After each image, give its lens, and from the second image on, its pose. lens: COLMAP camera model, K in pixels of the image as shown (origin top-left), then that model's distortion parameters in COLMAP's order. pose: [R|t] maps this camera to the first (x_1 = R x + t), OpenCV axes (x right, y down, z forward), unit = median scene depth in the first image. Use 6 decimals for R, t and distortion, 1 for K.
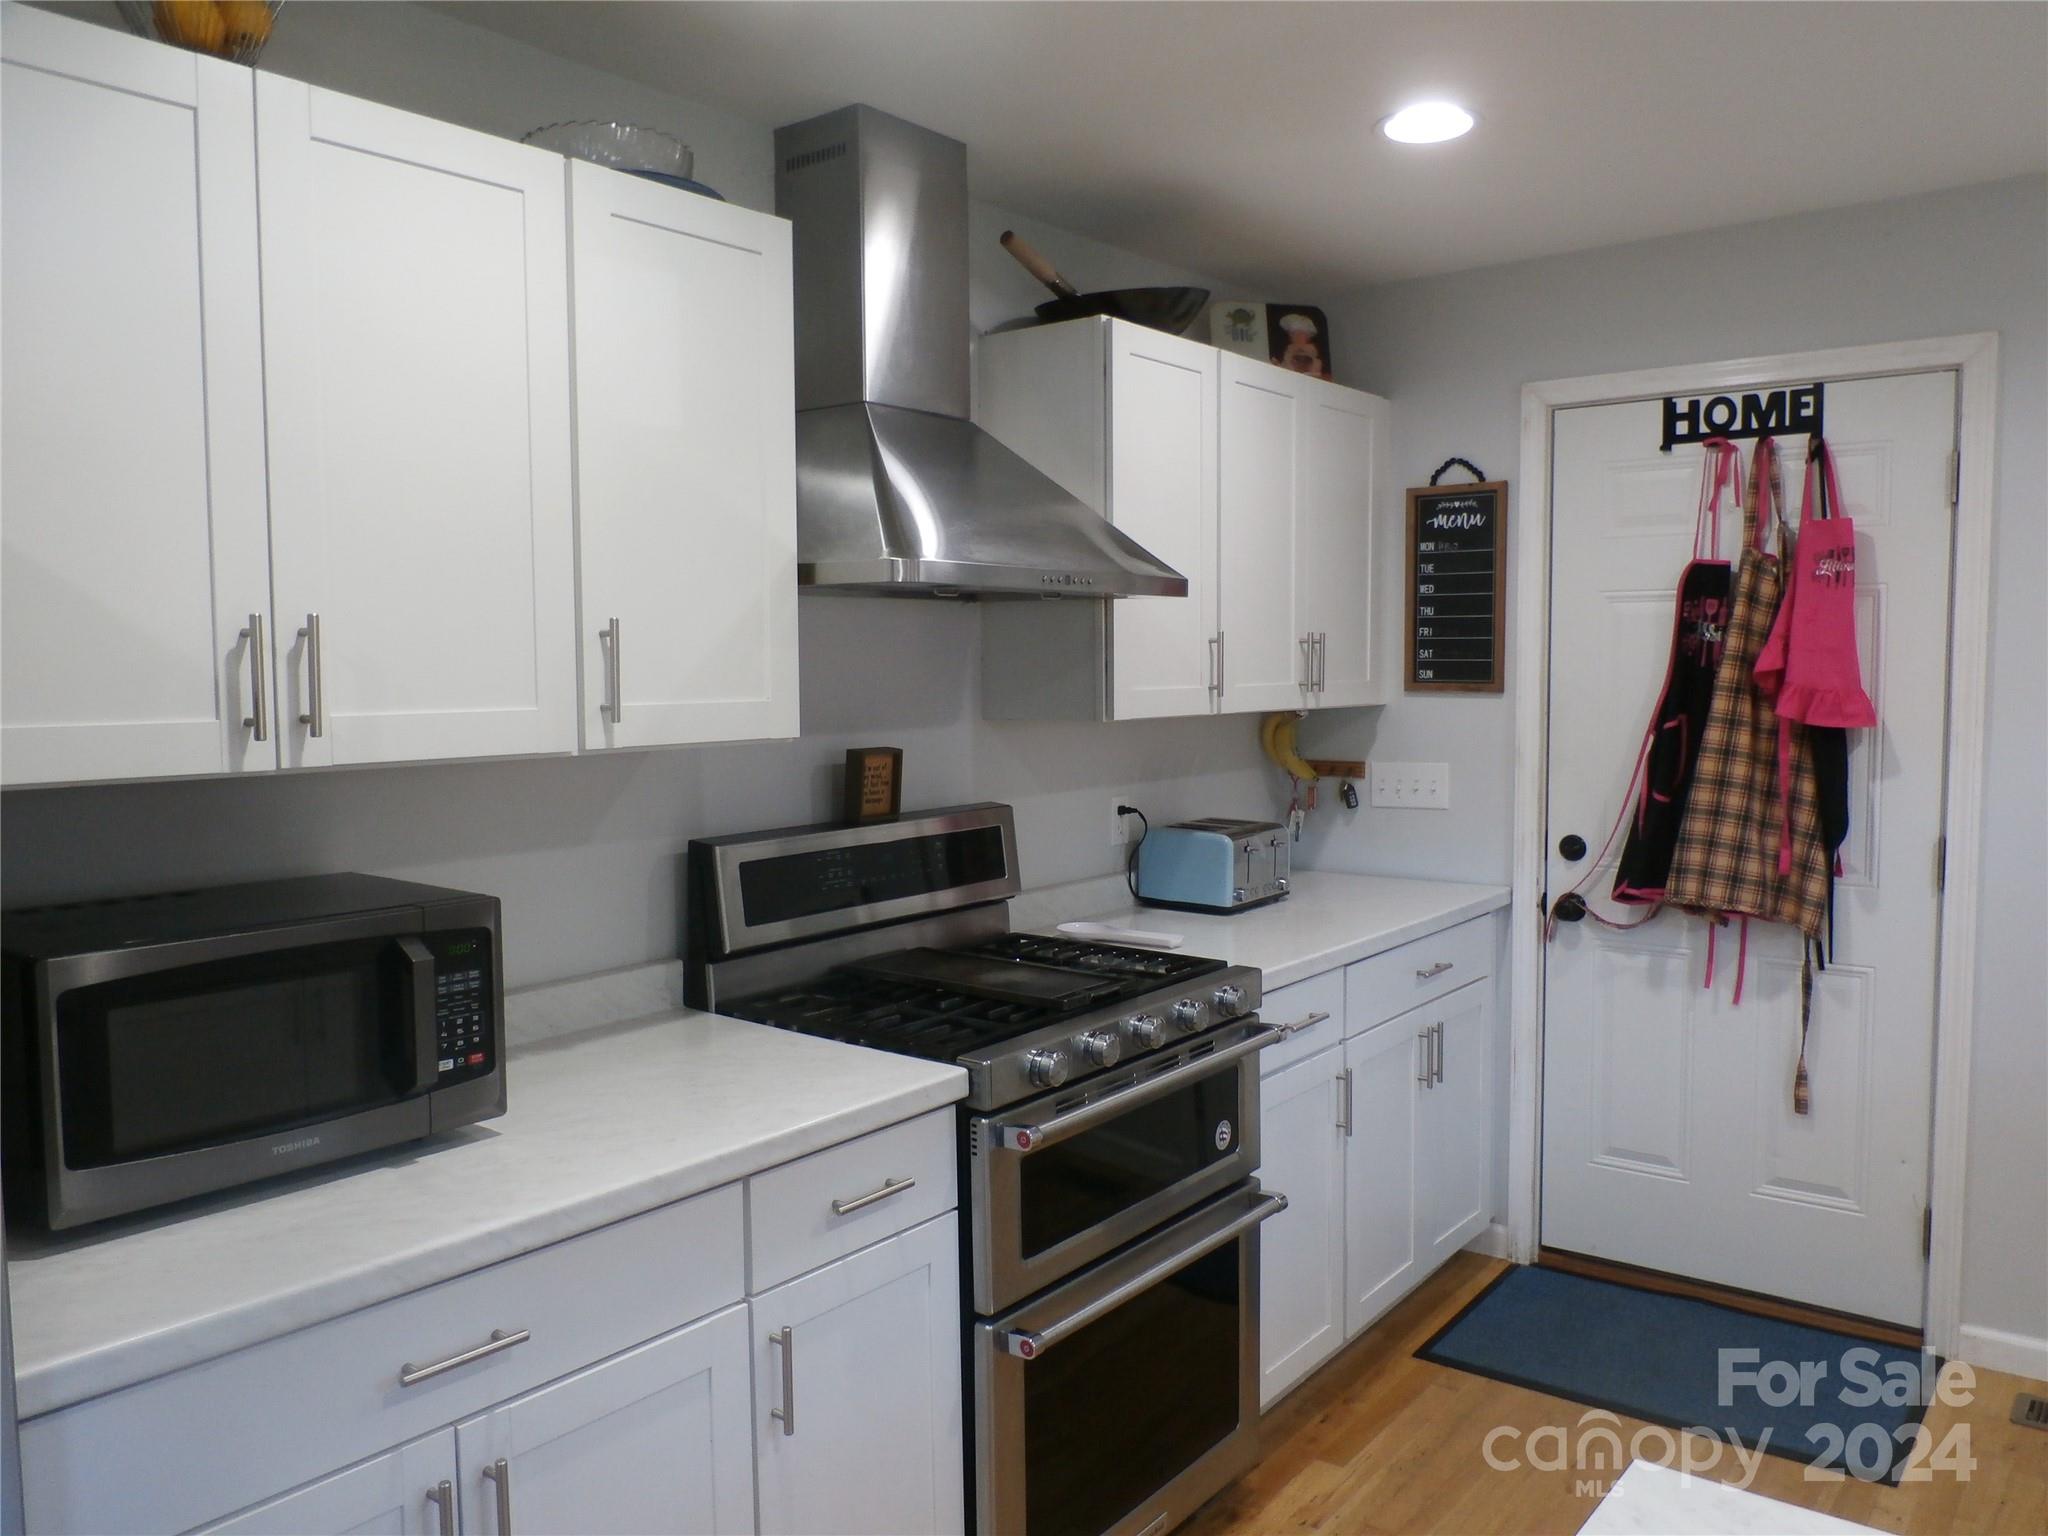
lens RADIAL K [[1652.7, 0, 911.8], [0, 1652.7, 771.6], [0, 0, 1]] dist [-0.012796, 0.008629]
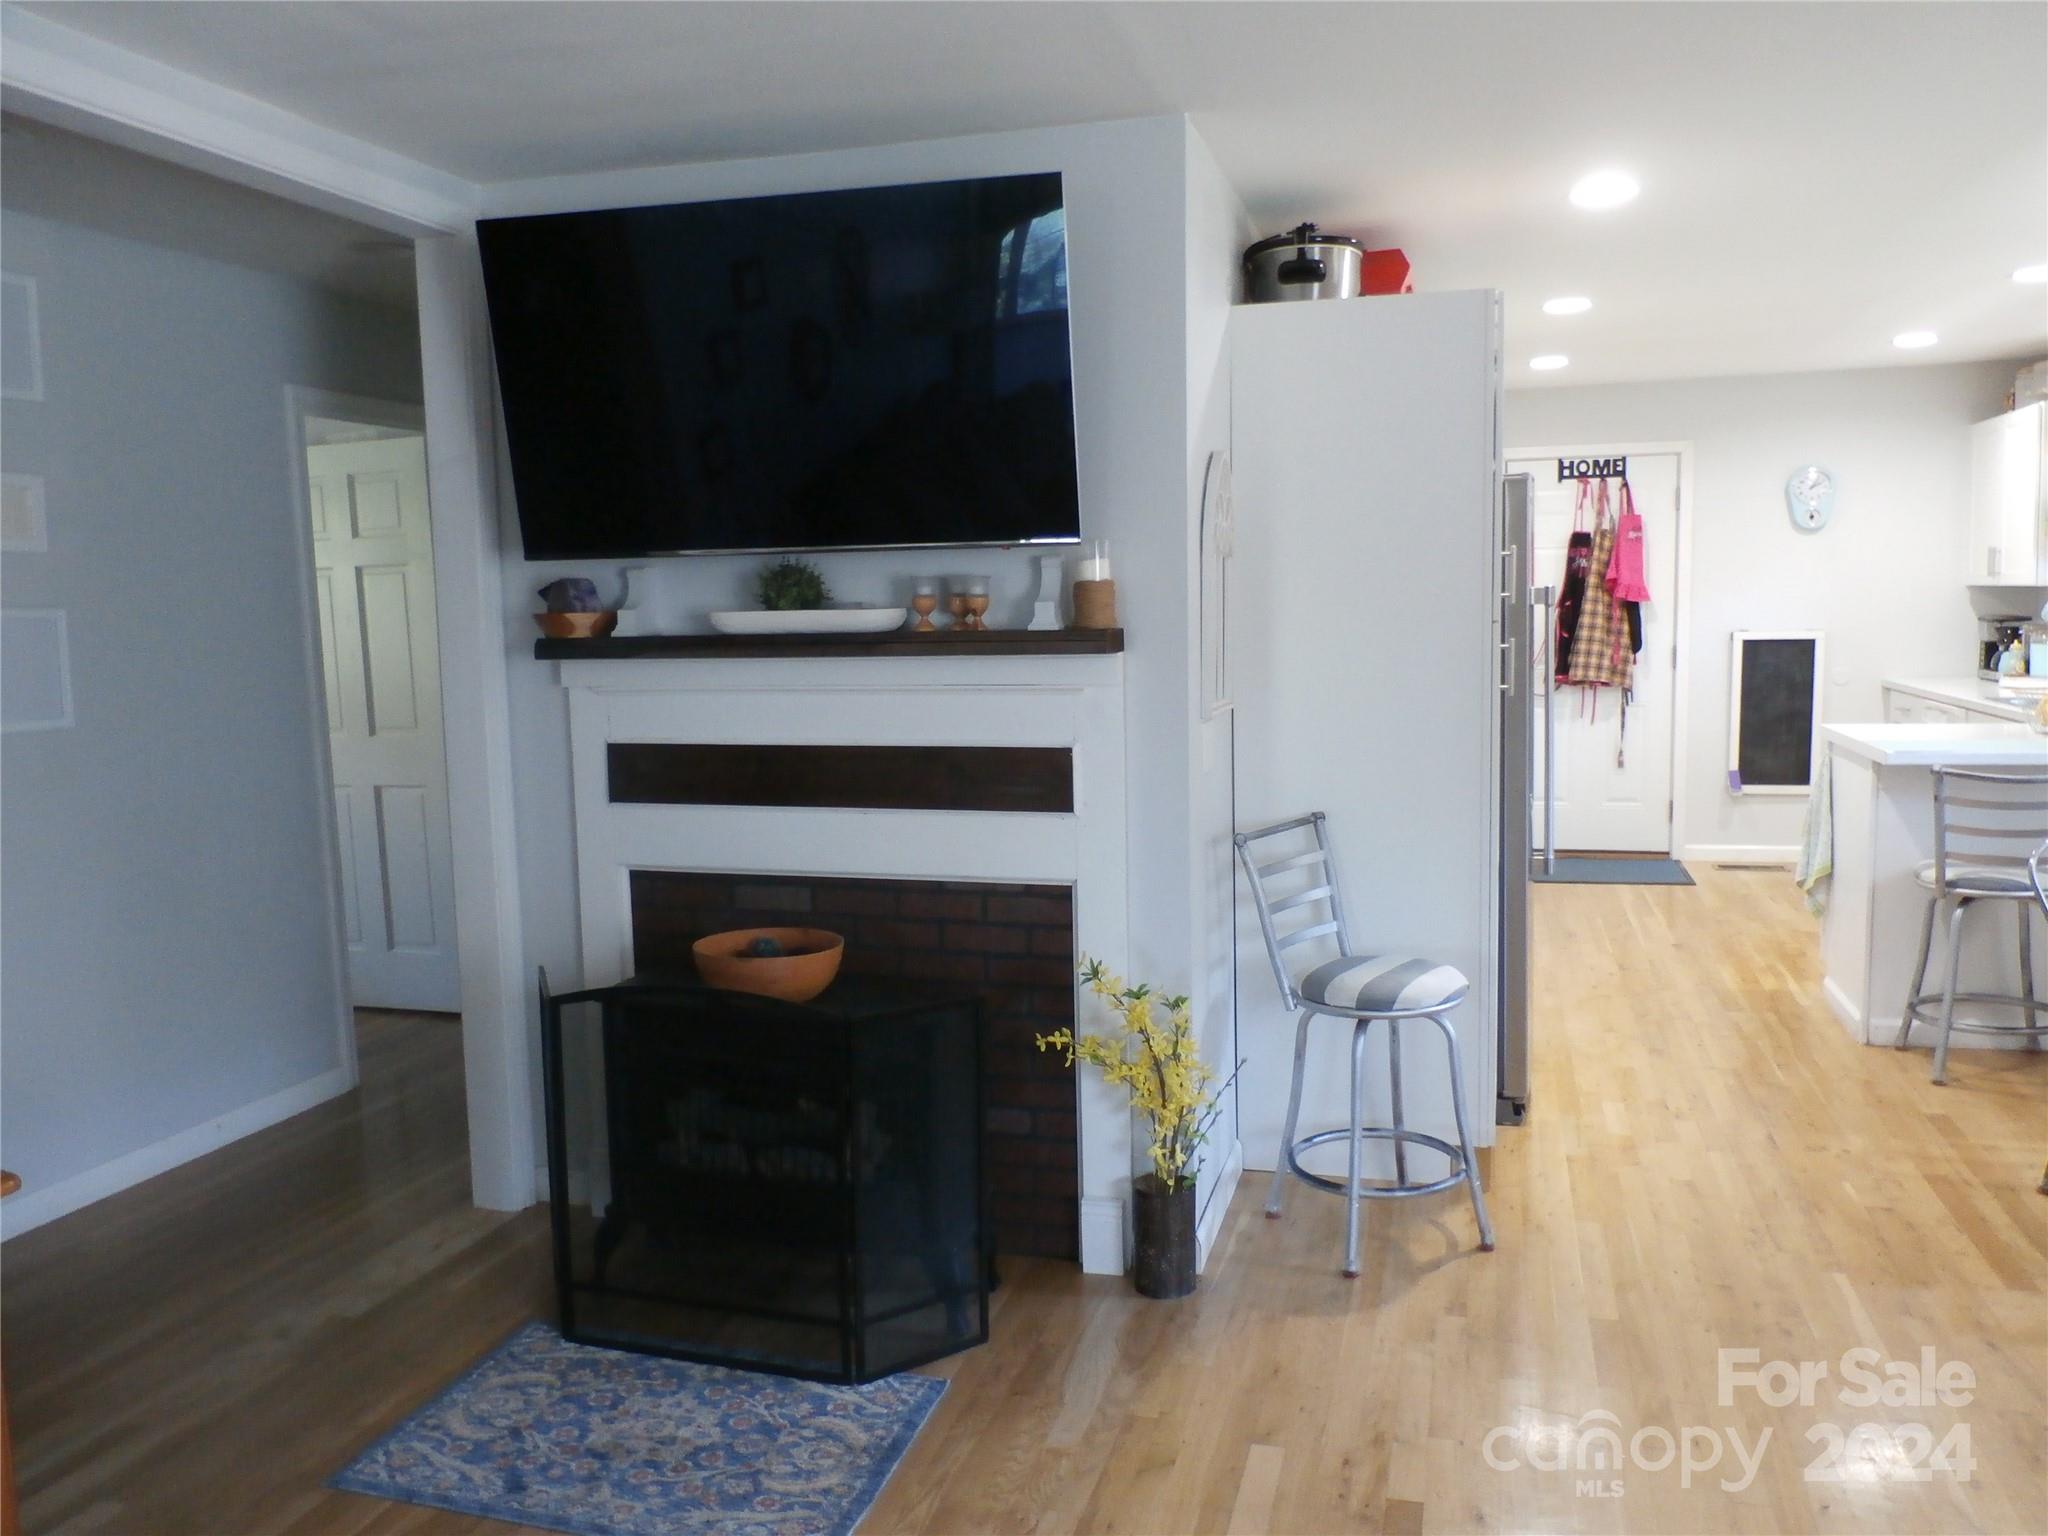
lens RADIAL K [[1537.2, 0, 1021.1], [0, 1537.2, 755.8], [0, 0, 1]] dist [-0.014730, 0.003230]
pose [[0.932848, -0.054321, 0.356151, -1.045050], [0.043244, 0.998303, 0.038999, 0.069032], [-0.357665, -0.020979, 0.933614, -0.741337]]
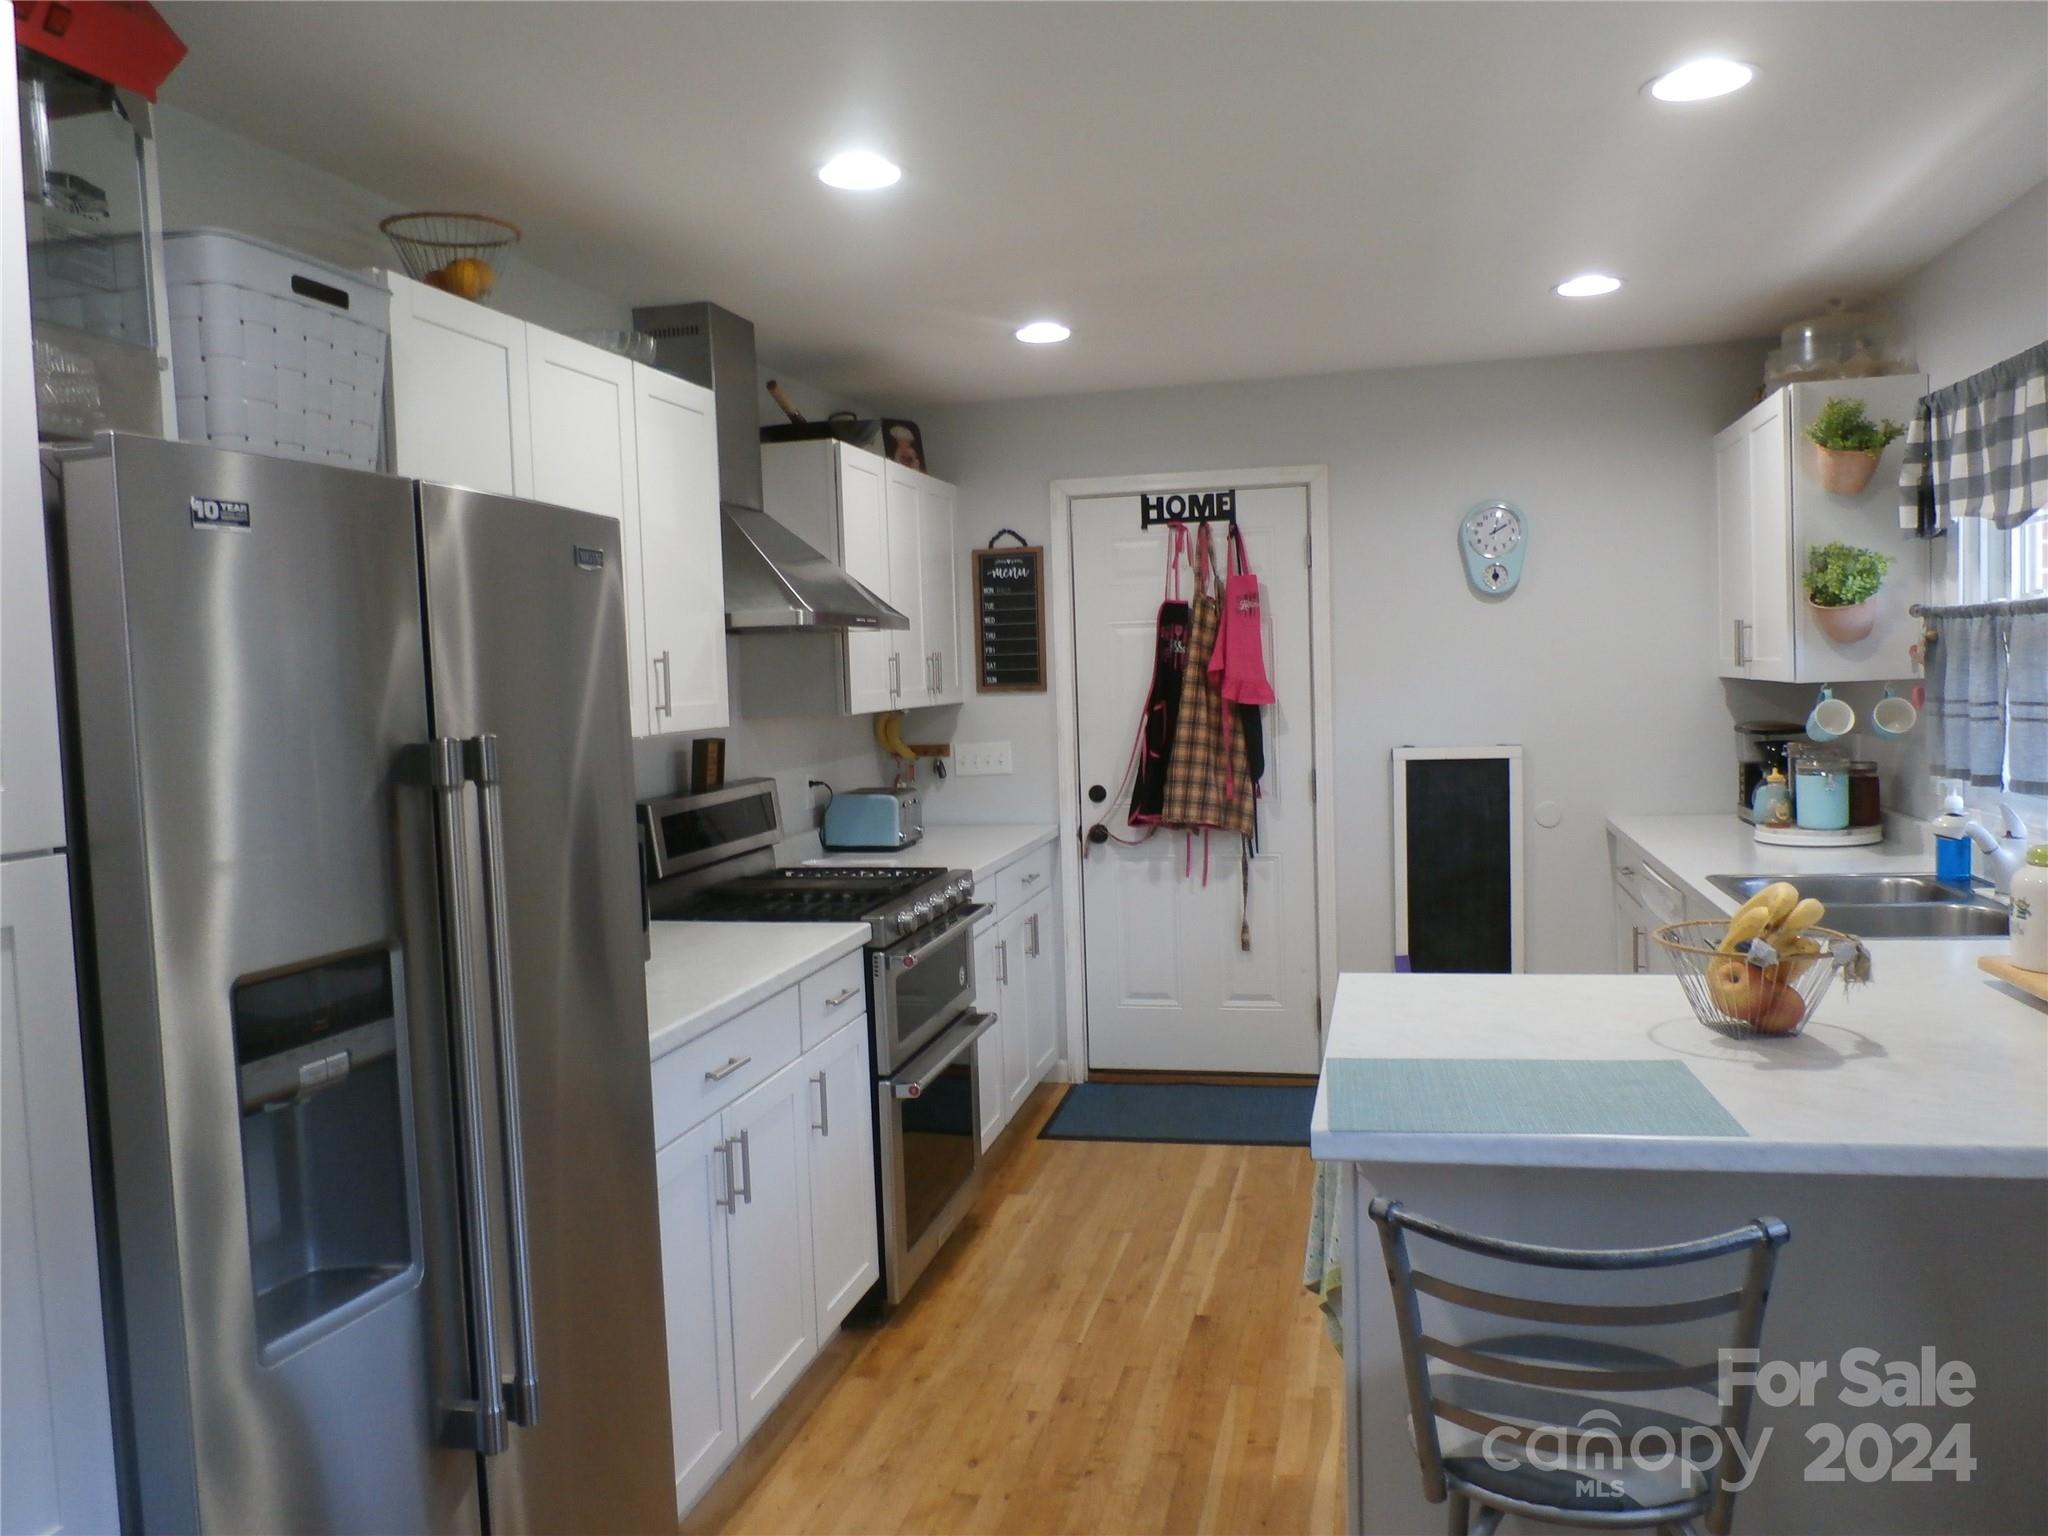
lens RADIAL K [[1616.4, 0, 1040.6], [0, 1616.4, 763.2], [0, 0, 1]] dist [0.017843, 0.014757]
pose [[0.896478, -0.049906, 0.440269, -0.312404], [0.057284, 0.998352, -0.003476, 0.023183], [-0.439369, 0.028336, 0.897859, -0.311636]]
